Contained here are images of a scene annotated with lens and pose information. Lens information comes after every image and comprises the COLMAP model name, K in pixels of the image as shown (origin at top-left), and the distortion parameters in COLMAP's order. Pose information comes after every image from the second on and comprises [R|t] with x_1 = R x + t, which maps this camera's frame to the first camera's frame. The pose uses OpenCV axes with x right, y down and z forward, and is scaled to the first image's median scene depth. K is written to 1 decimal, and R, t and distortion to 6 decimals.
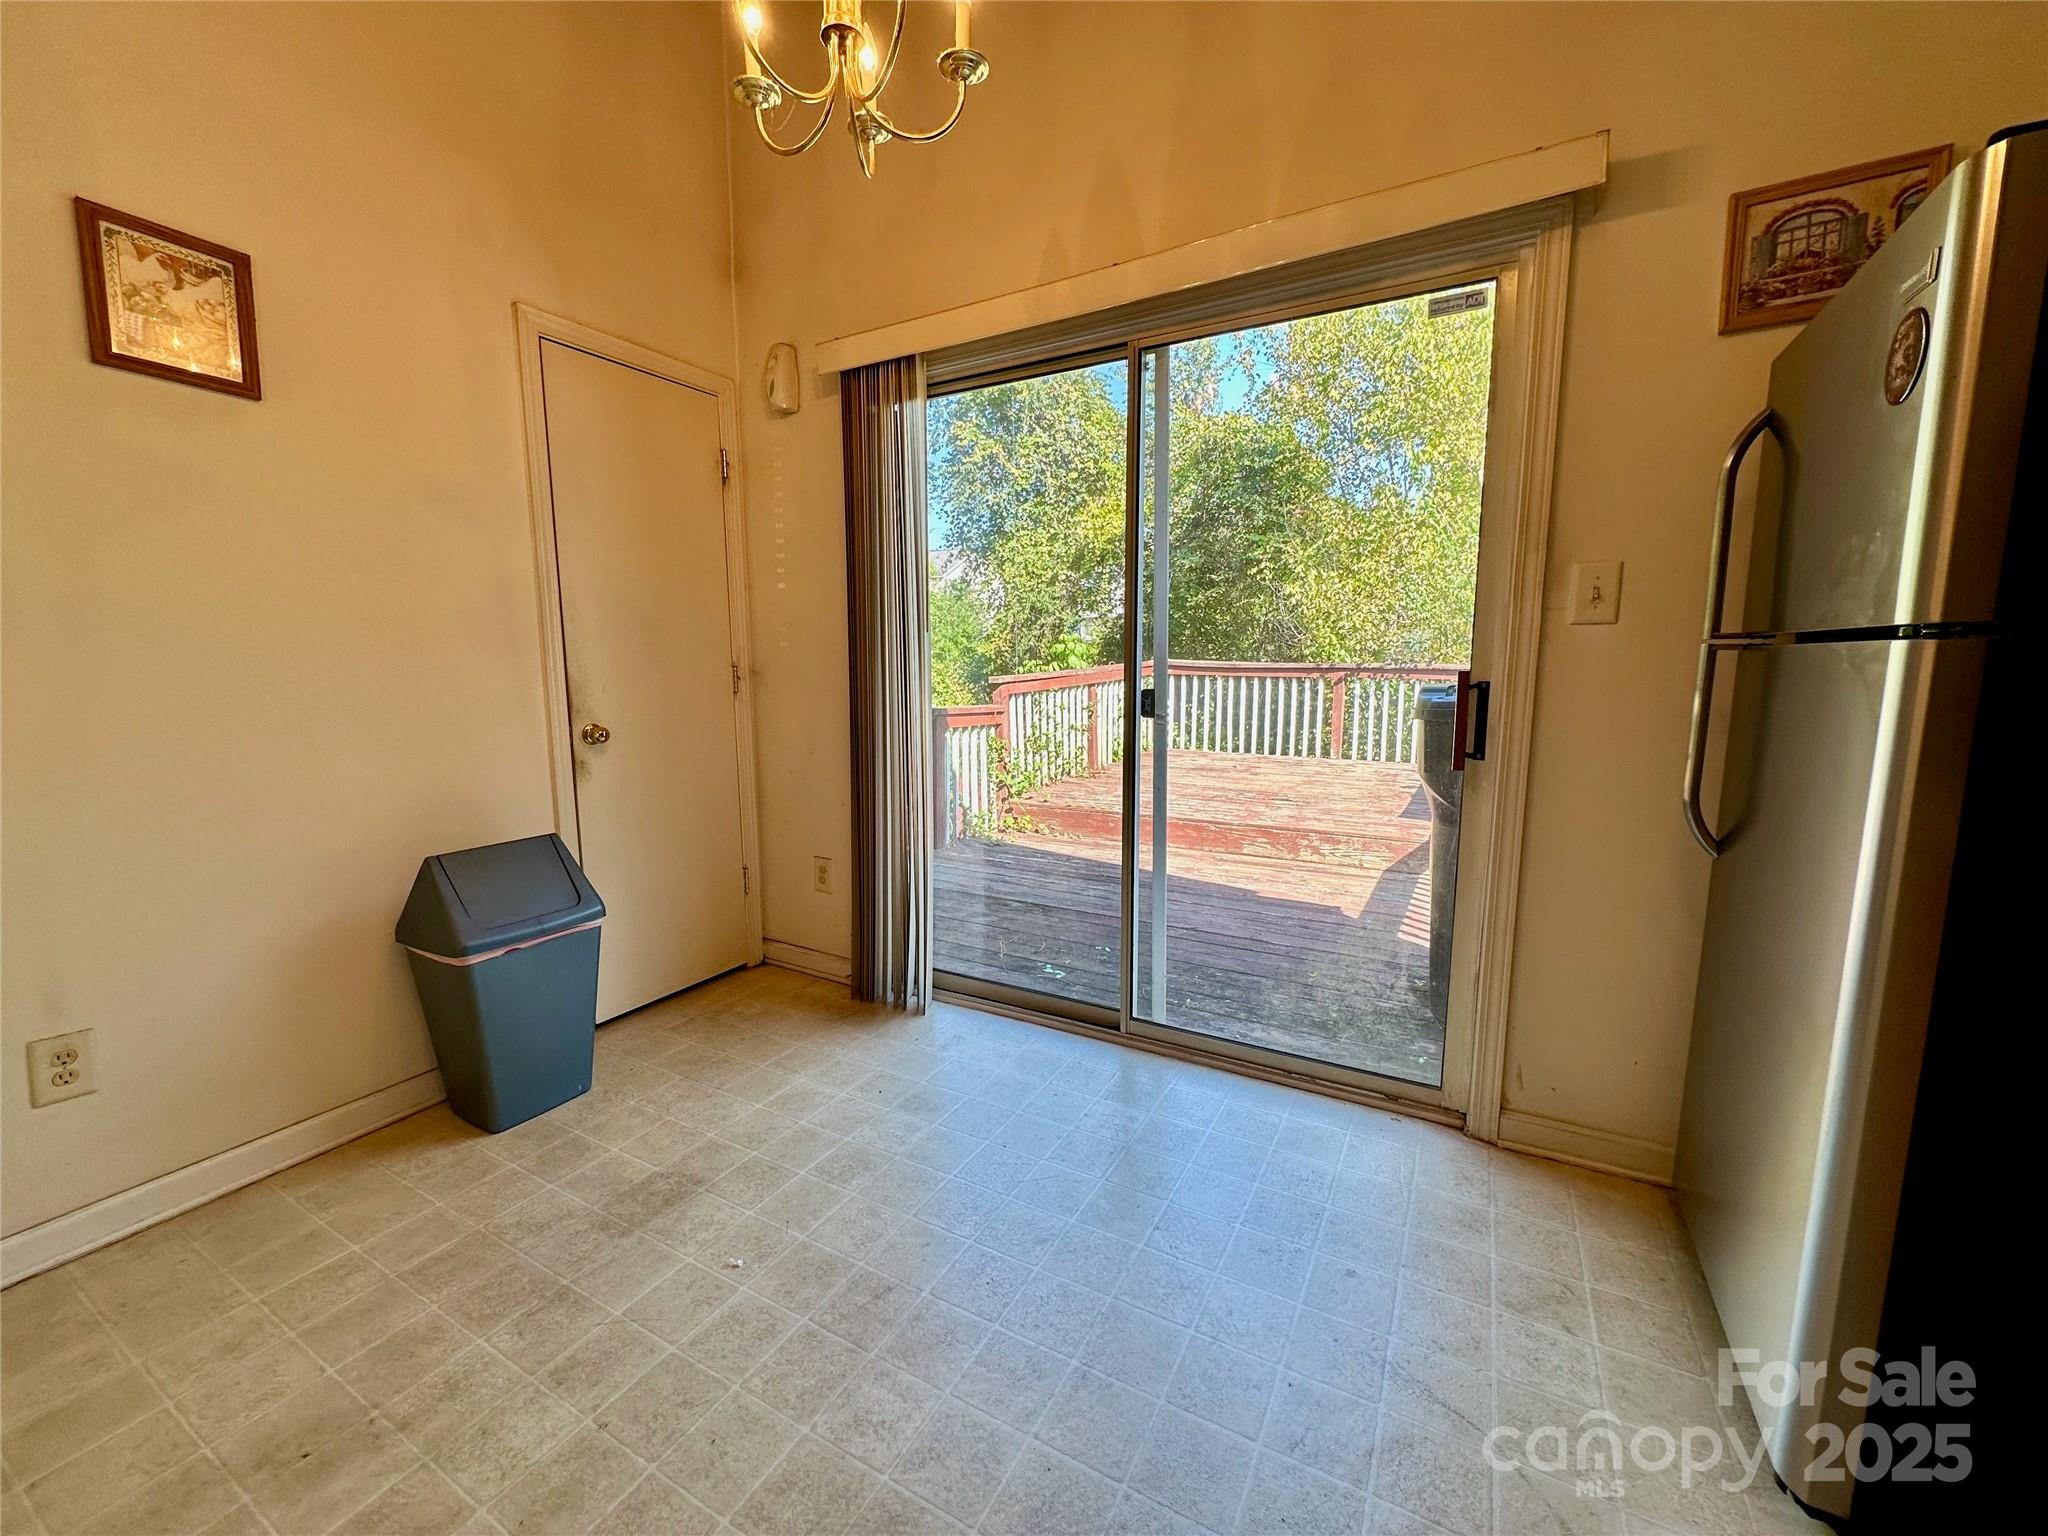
lens RADIAL K [[814.7, 0, 1031.1], [0, 814.7, 767.7], [0, 0, 1]] dist [-0.007176, 0.000245]
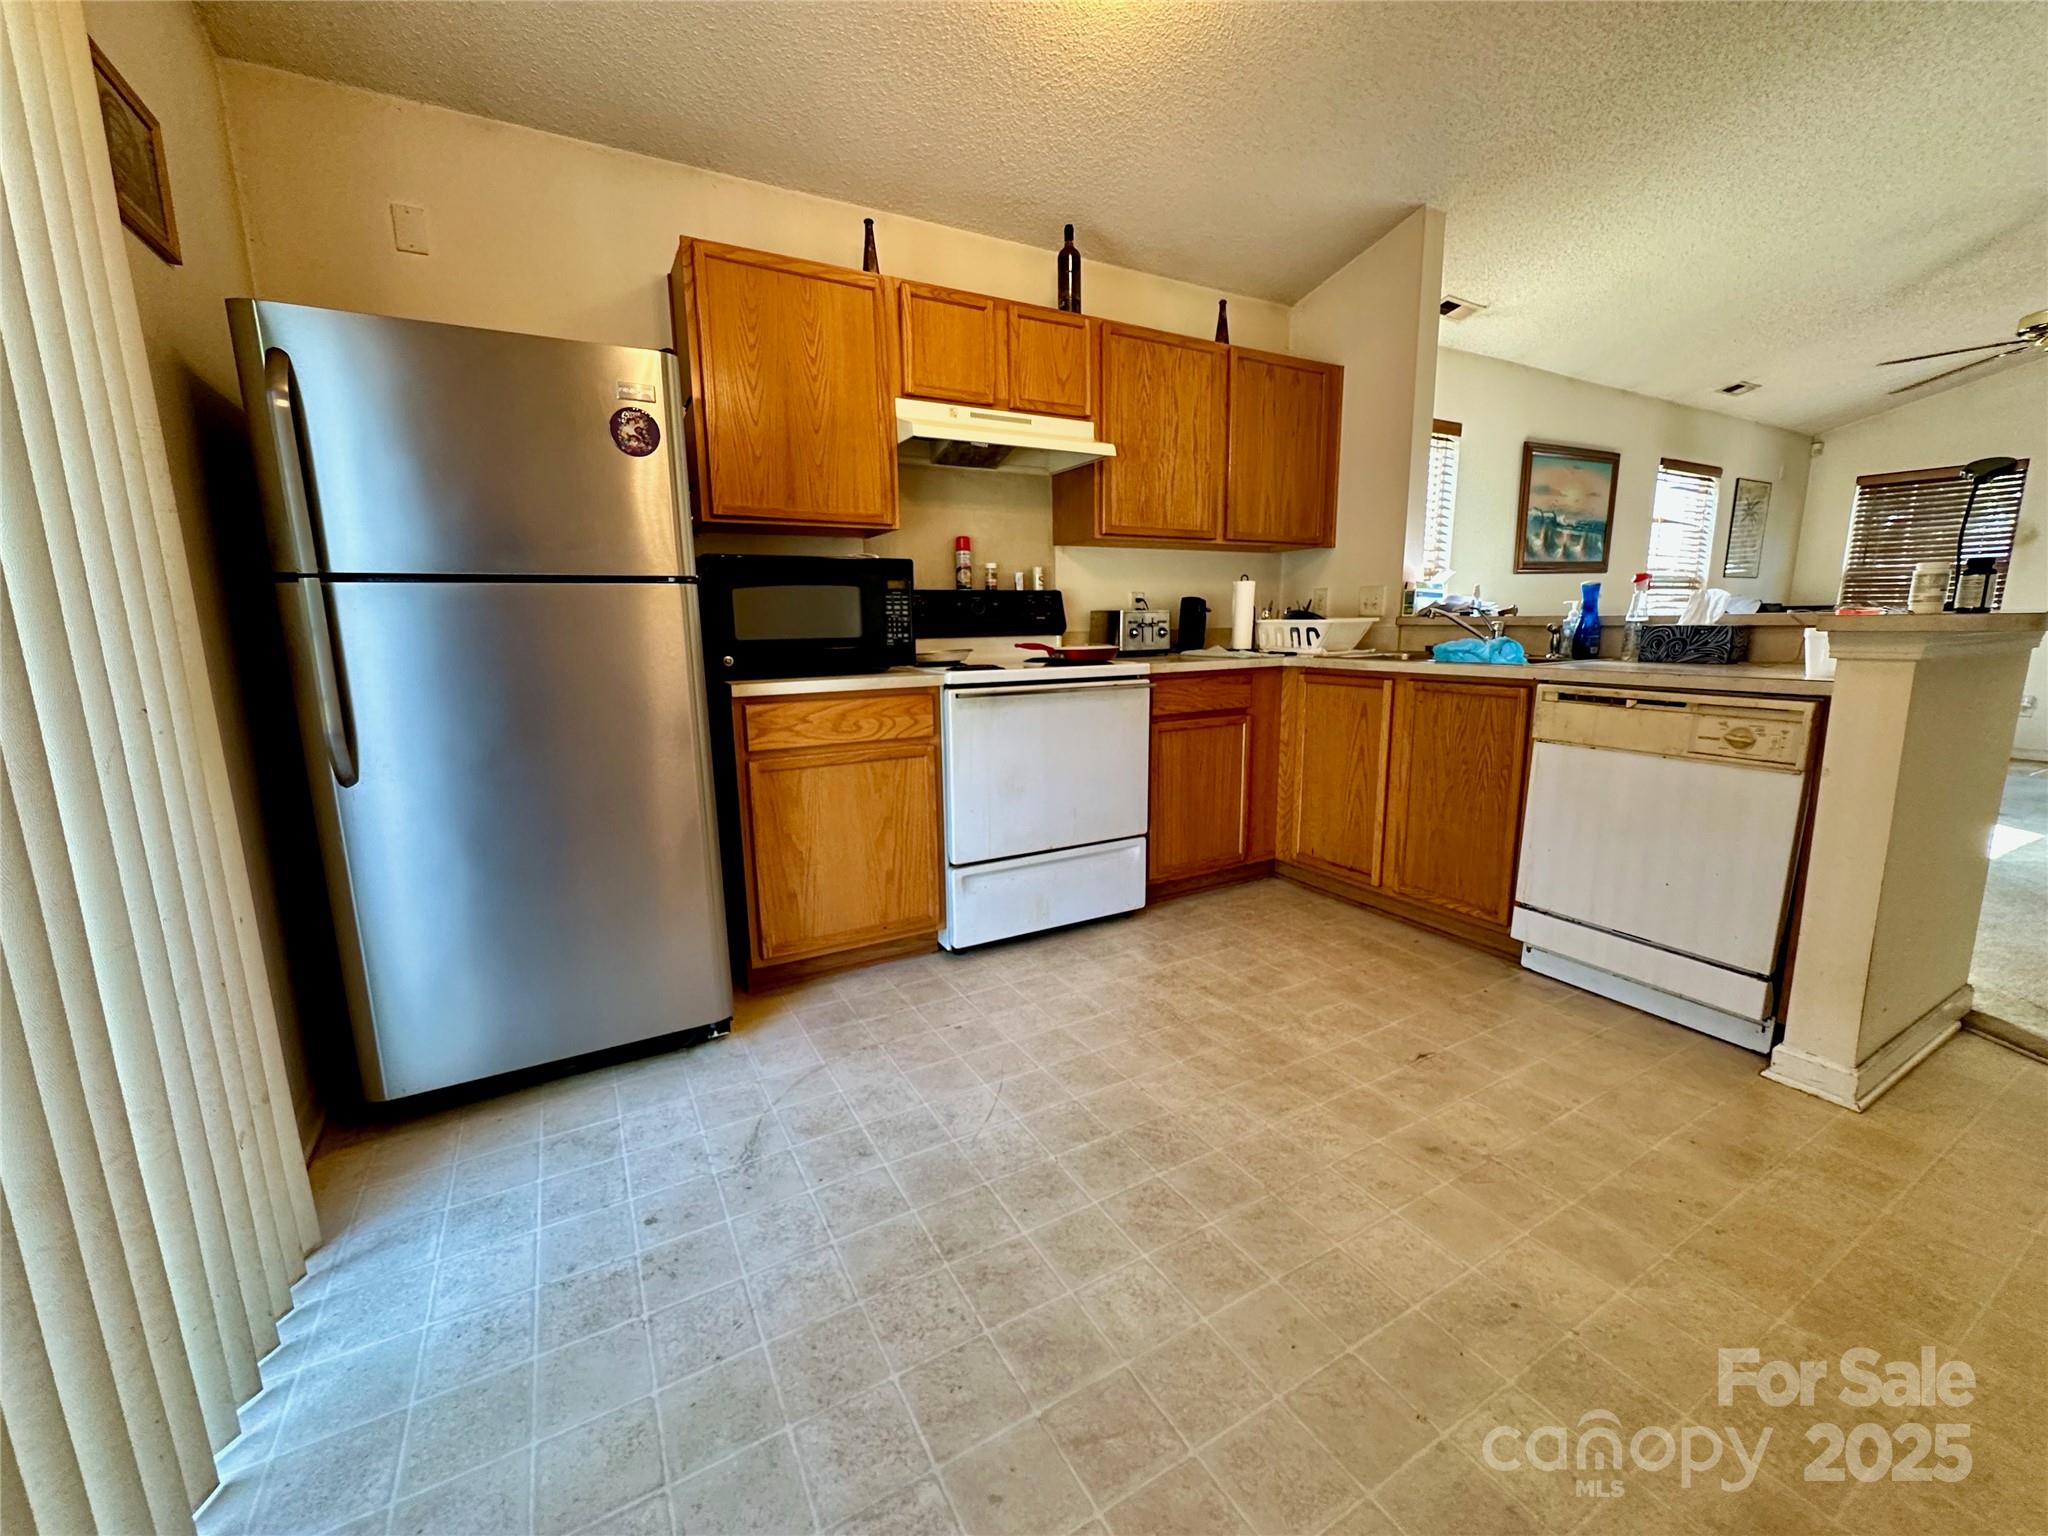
lens RADIAL K [[814.7, 0, 1031.1], [0, 814.7, 767.7], [0, 0, 1]] dist [-0.007176, 0.000245]
pose [[-0.858250, -0.074994, 0.507723, -0.448692], [0.087925, 0.953157, 0.289414, -0.136260], [-0.505644, 0.293031, -0.811454, 1.392873]]
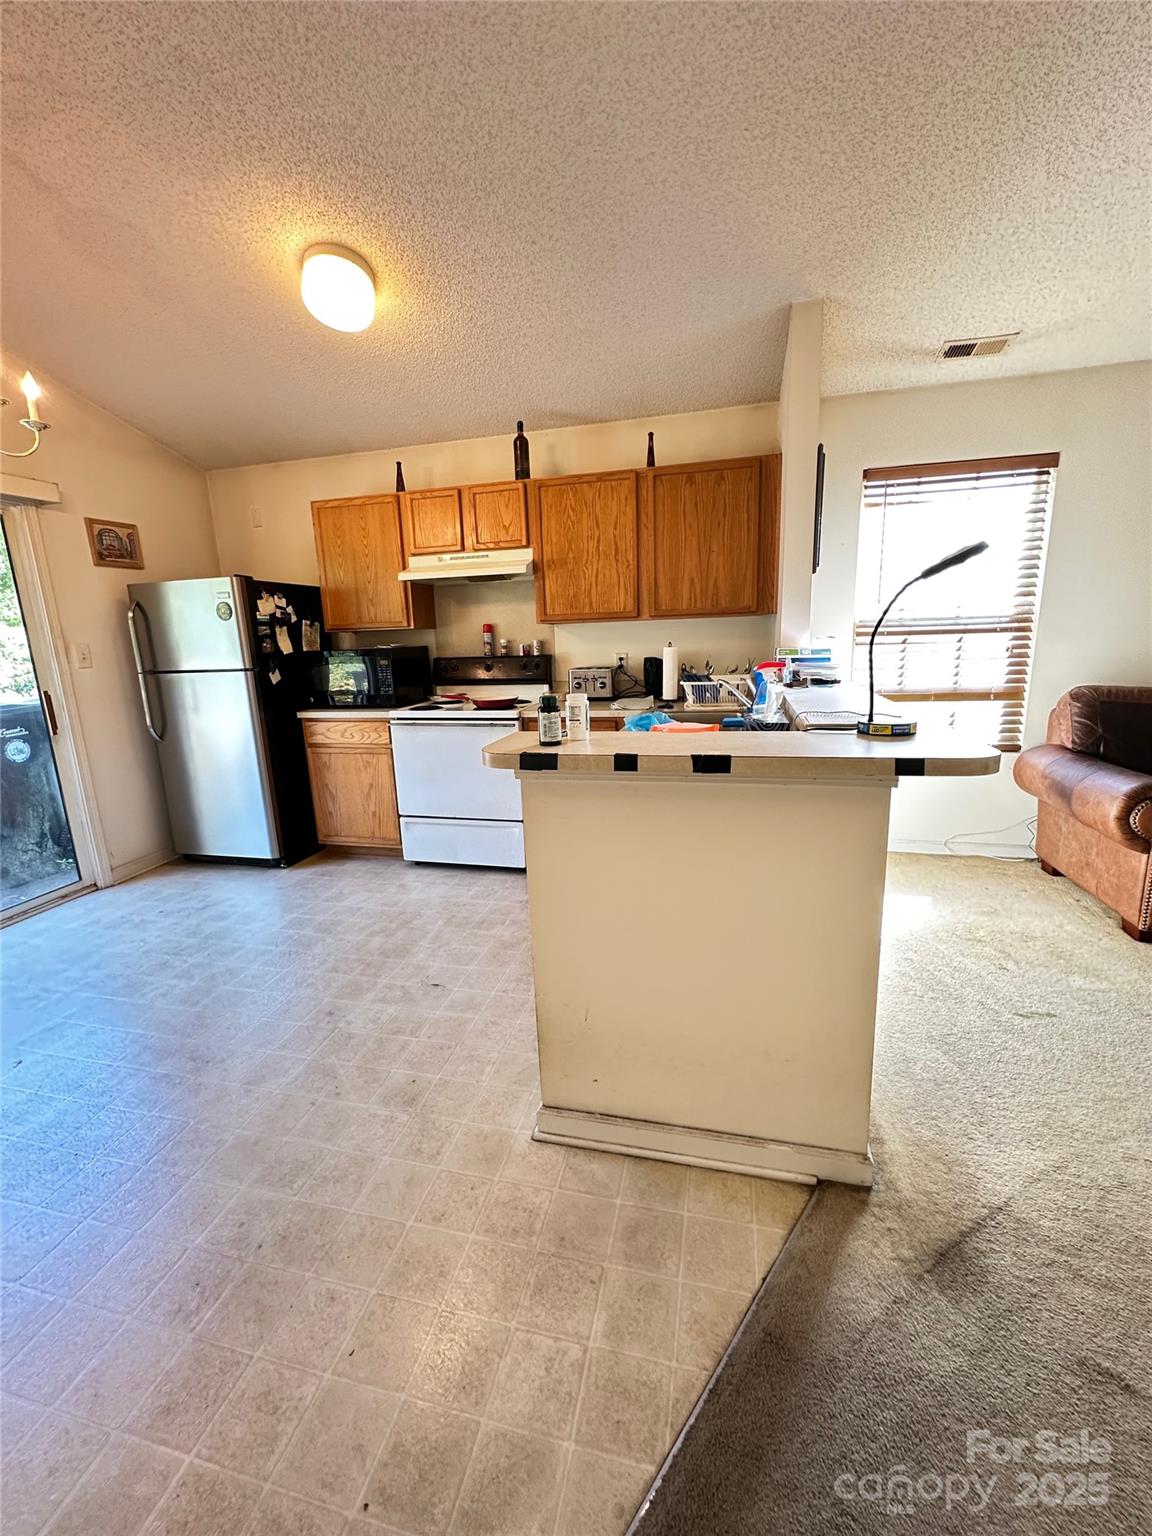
lens RADIAL K [[611.0, 0, 581.8], [0, 611.0, 767.9], [0, 0, 1]] dist [-0.007176, 0.000245]
pose [[-0.276615, -0.189349, 0.942142, -1.797233], [0.165949, 0.956255, 0.240909, -0.089060], [-0.946544, 0.222986, -0.233092, 0.041748]]
